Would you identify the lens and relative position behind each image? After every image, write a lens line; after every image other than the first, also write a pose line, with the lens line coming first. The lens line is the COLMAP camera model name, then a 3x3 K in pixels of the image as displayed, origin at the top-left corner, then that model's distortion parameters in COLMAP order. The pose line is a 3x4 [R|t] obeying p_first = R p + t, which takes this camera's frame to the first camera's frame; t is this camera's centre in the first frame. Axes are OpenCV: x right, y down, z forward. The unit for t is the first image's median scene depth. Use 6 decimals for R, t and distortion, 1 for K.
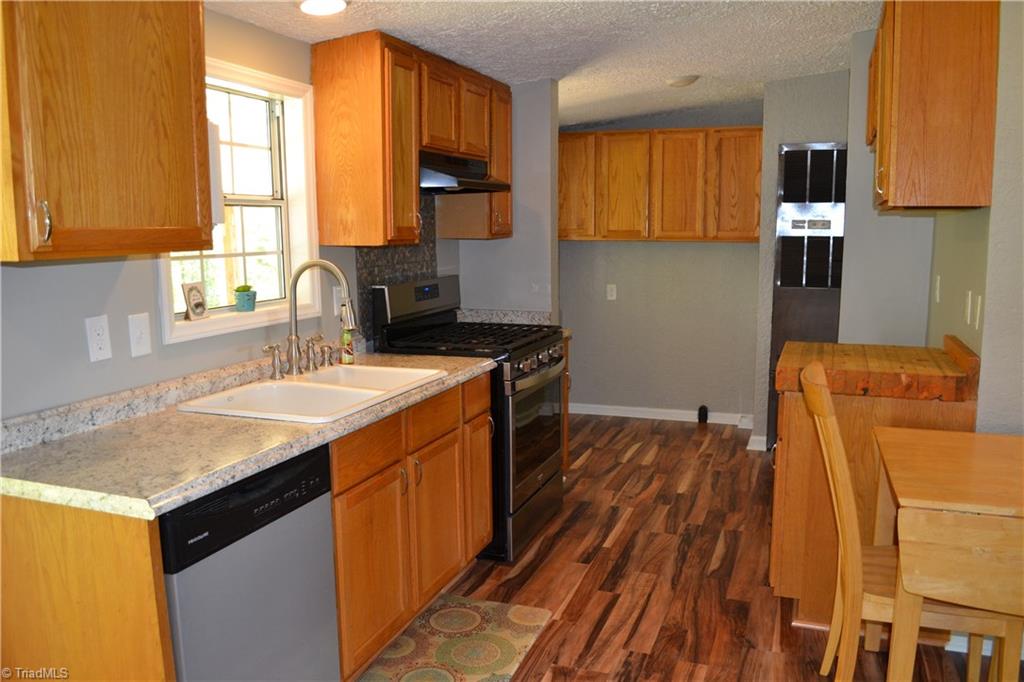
lens RADIAL K [[818.5, 0, 508.6], [0, 818.5, 347.5], [0, 0, 1]] dist [-0.079038, -0.000946]
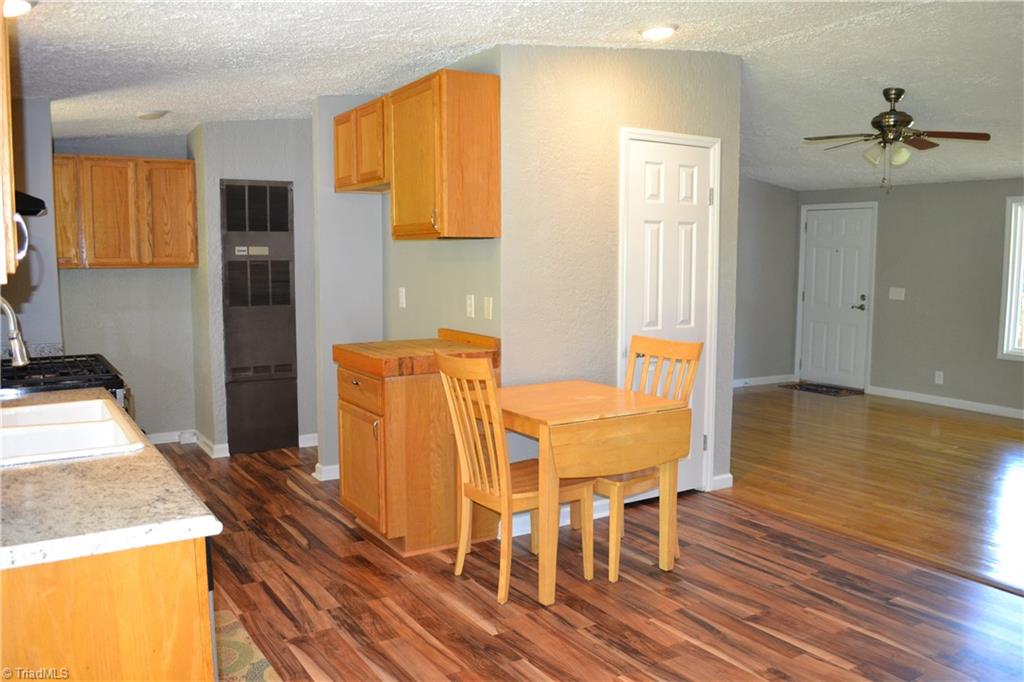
lens RADIAL K [[818.5, 0, 508.6], [0, 818.5, 347.5], [0, 0, 1]] dist [-0.079038, -0.000946]
pose [[0.606342, -0.085347, 0.790610, -0.473652], [0.111671, 0.993510, 0.021606, -0.000172], [-0.787324, 0.075187, 0.611938, 0.032233]]
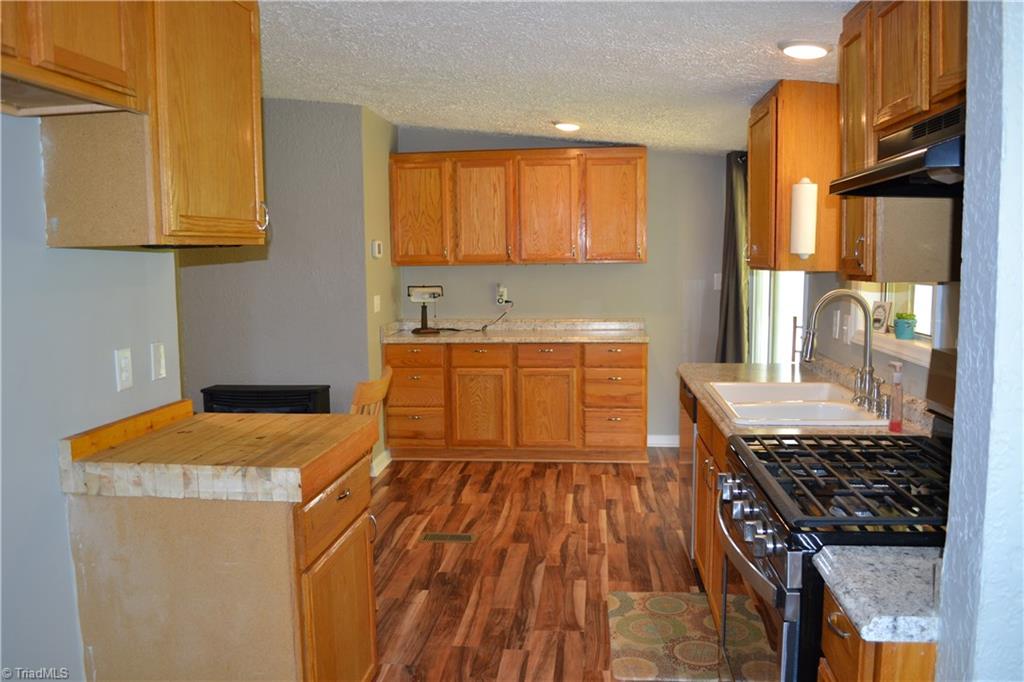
lens RADIAL K [[818.5, 0, 508.6], [0, 818.5, 347.5], [0, 0, 1]] dist [-0.079038, -0.000946]
pose [[-0.968479, 0.046538, -0.244708, 0.334762], [-0.015719, 0.969016, 0.246499, -0.231080], [0.248597, 0.242576, -0.937740, 1.546040]]
